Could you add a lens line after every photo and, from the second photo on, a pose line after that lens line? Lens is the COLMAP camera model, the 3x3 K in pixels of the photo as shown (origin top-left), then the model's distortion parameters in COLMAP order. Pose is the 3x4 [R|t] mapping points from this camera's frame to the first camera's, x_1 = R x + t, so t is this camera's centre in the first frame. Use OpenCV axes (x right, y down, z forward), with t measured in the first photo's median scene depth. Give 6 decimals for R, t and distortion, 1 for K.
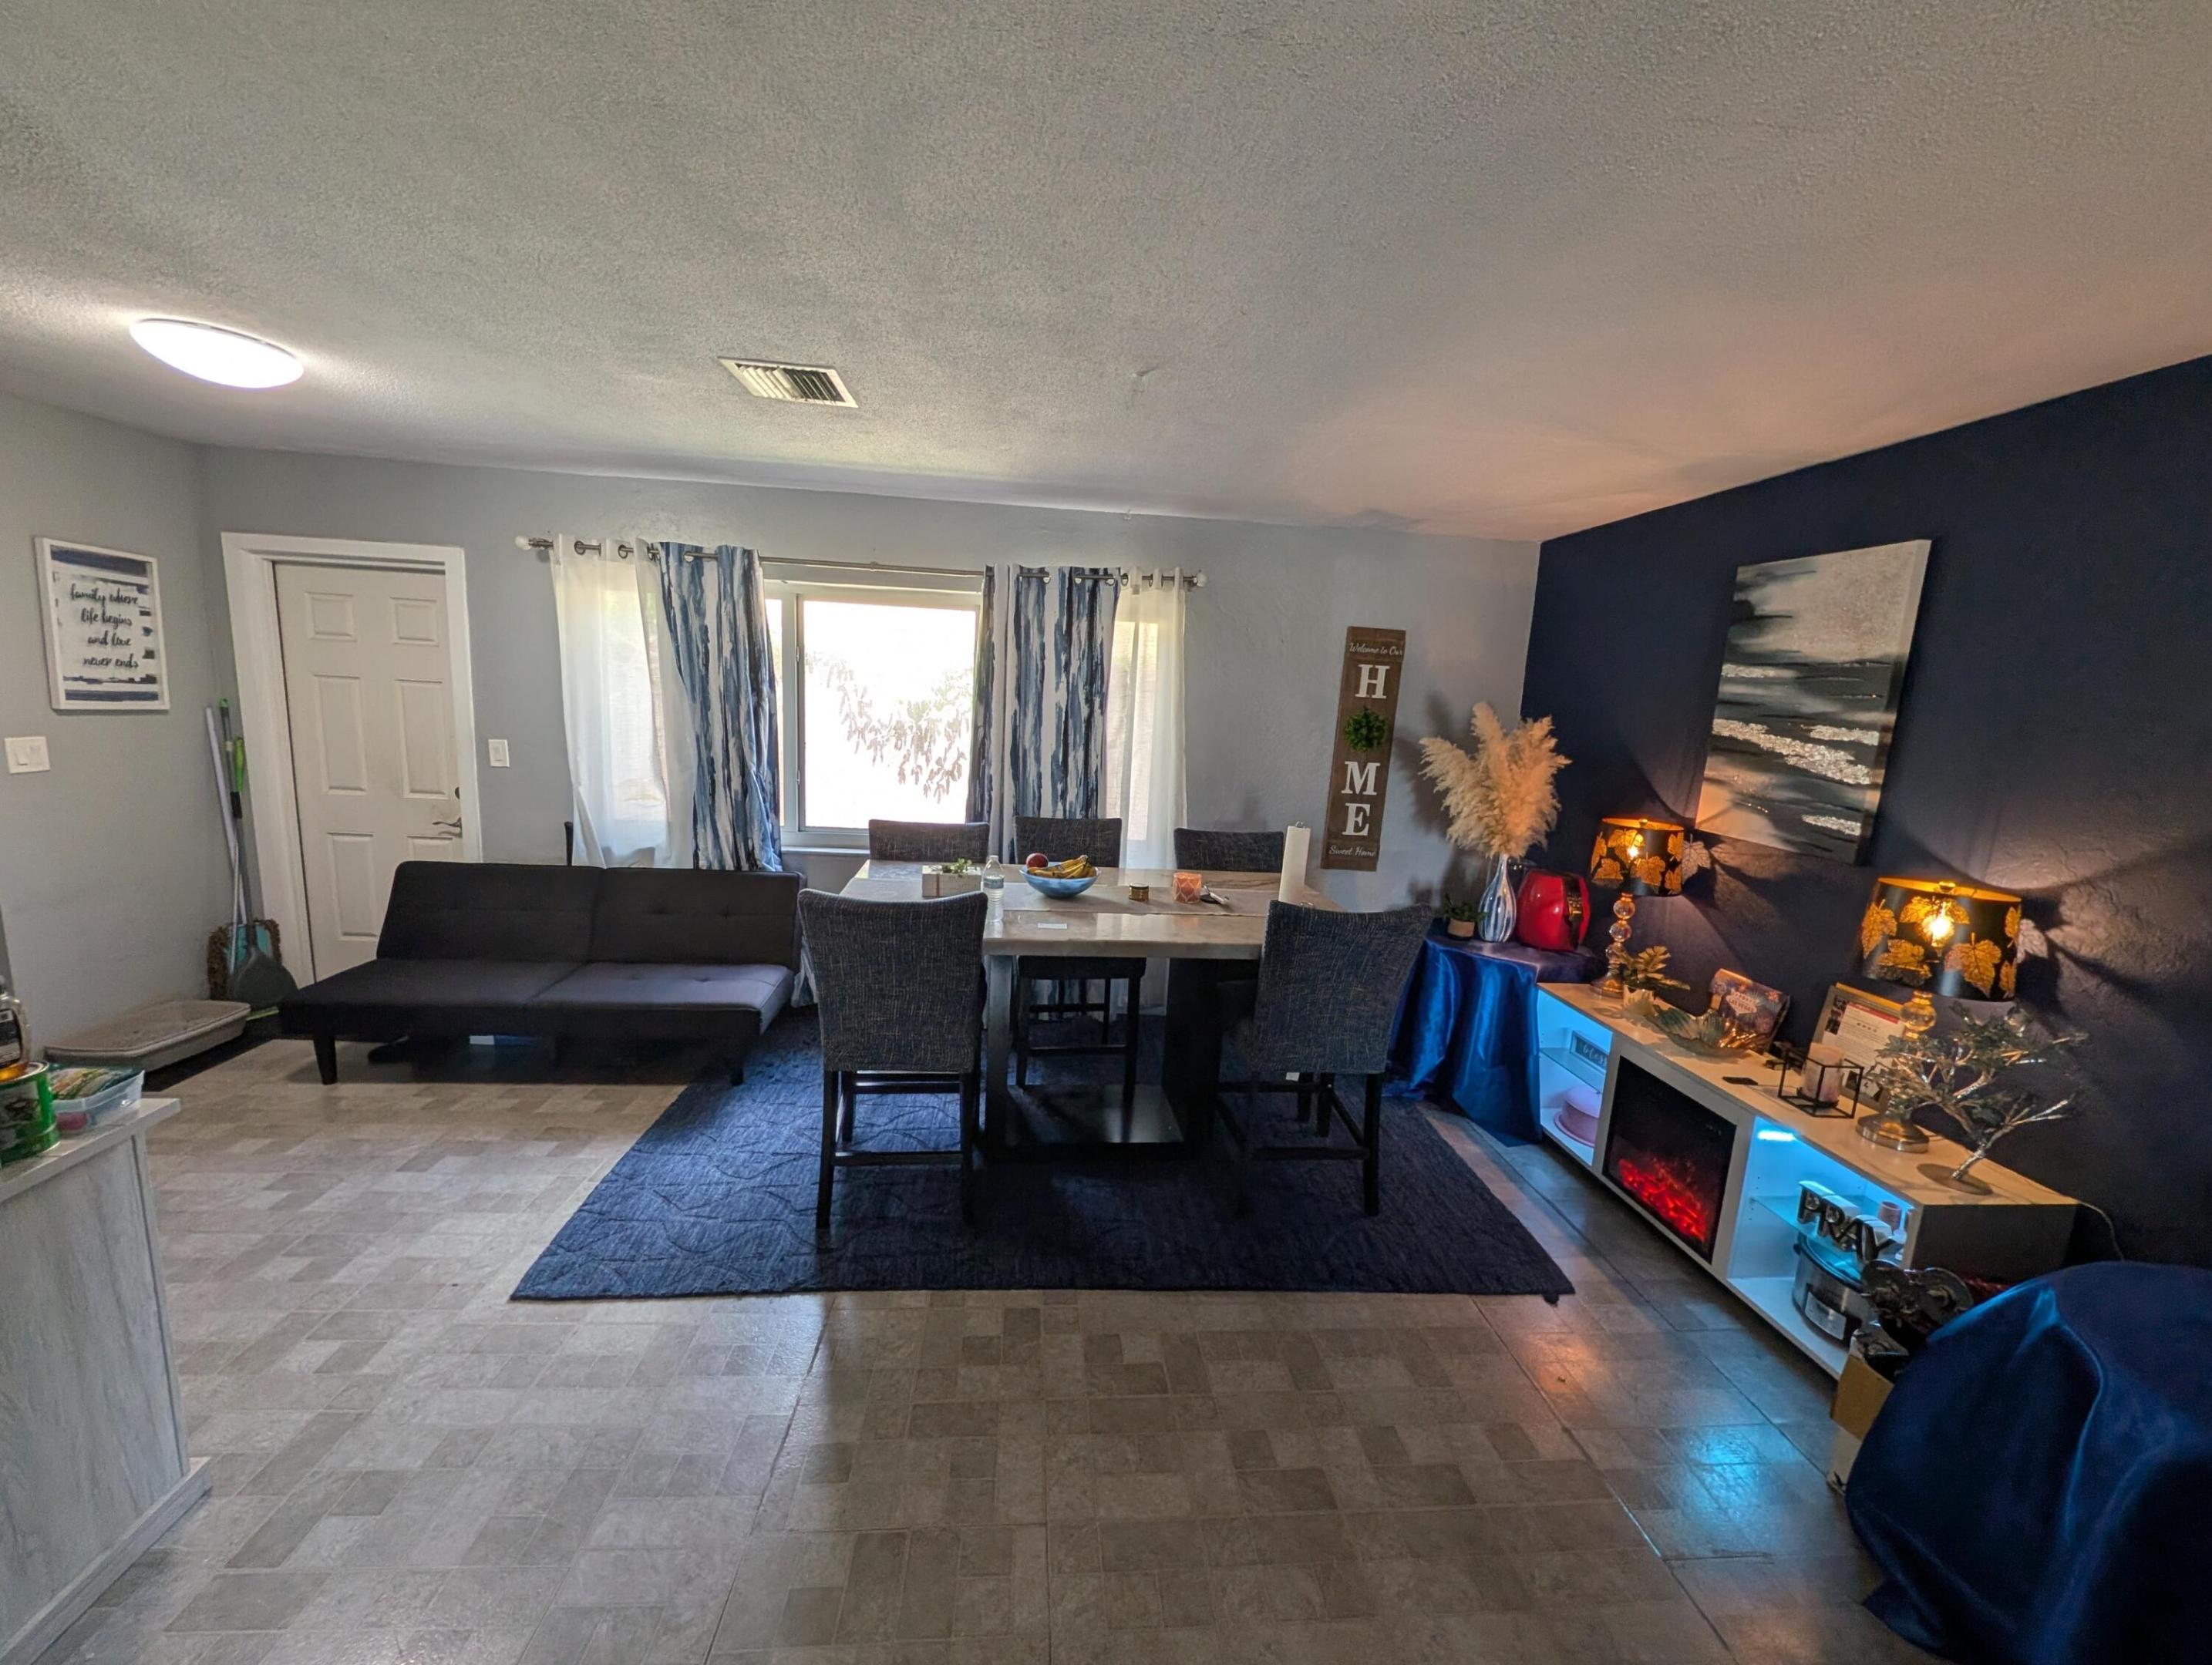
lens RADIAL K [[842.8, 0, 1106.0], [0, 842.8, 832.5], [0, 0, 1]] dist [-0.000732, -0.008848]
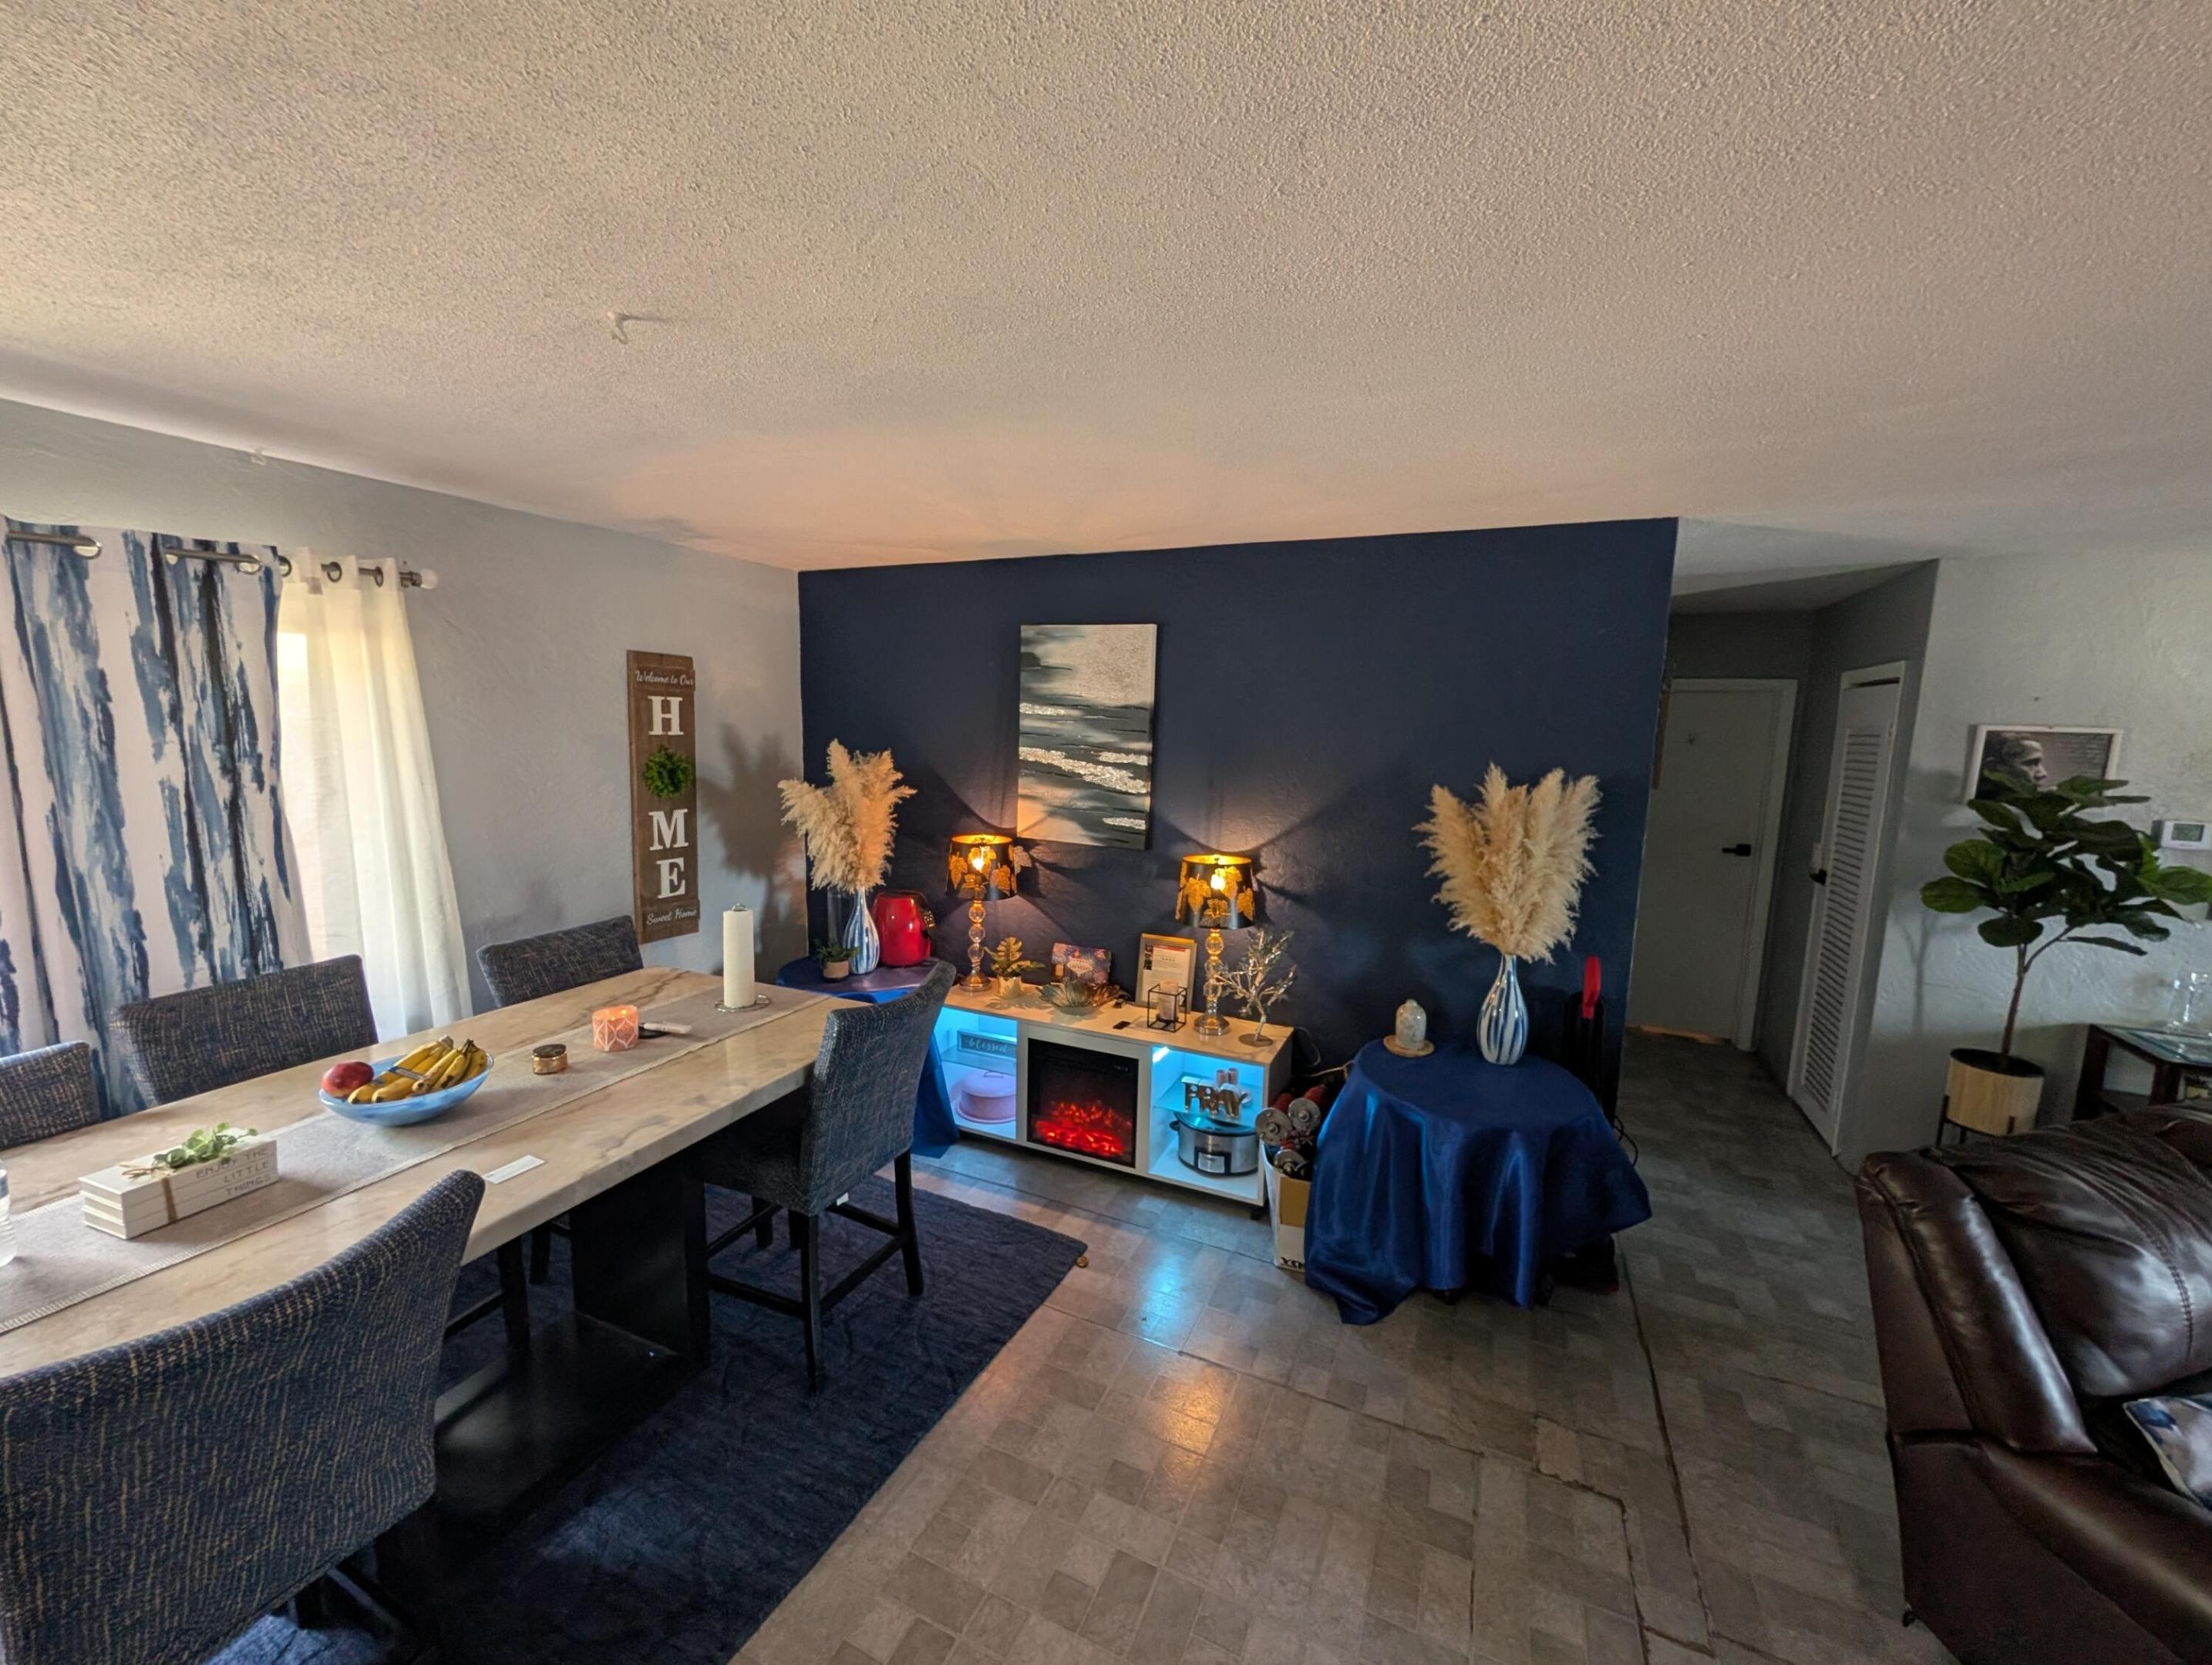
lens RADIAL K [[850.7, 0, 1106.0], [0, 850.7, 832.5], [0, 0, 1]] dist [0.000301, -0.000268]
pose [[0.501207, -0.153337, 0.851633, -0.286256], [0.144024, 0.985229, 0.092630, -0.106651], [-0.853258, 0.076228, 0.515888, 0.252026]]
